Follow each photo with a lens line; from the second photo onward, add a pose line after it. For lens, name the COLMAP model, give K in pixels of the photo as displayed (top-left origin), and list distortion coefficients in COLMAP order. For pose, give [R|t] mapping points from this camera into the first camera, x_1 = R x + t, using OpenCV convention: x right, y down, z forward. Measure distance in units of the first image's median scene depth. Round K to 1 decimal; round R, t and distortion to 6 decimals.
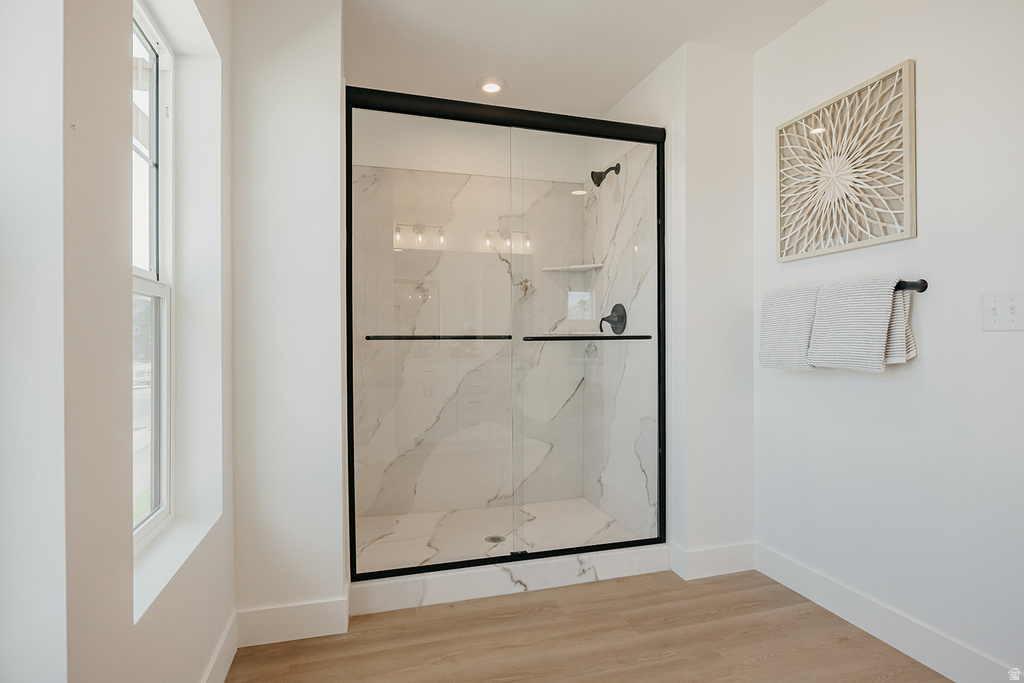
lens RADIAL K [[543.7, 0, 511.5], [0, 543.7, 339.4], [0, 0, 1]] dist [-0.002088, -0.003816]
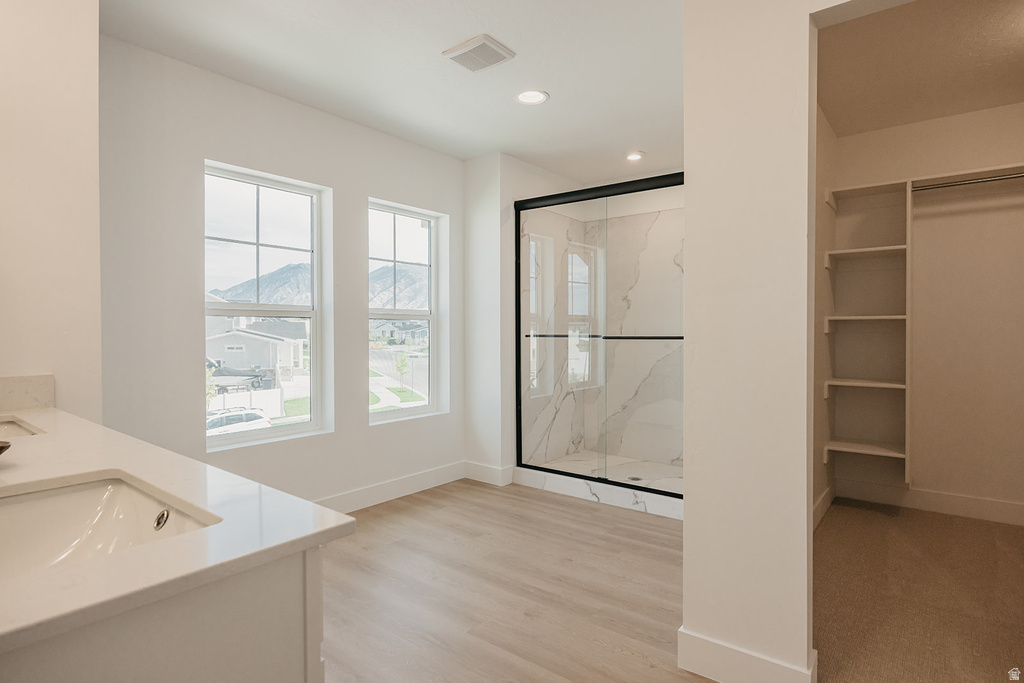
lens RADIAL K [[543.7, 0, 516.7], [0, 543.7, 331.2], [0, 0, 1]] dist [-0.002088, -0.003816]
pose [[0.577964, 0.009156, -0.816011, 1.201123], [-0.000251, 0.999939, 0.011042, -0.038542], [0.816062, -0.006177, 0.577931, -0.079017]]
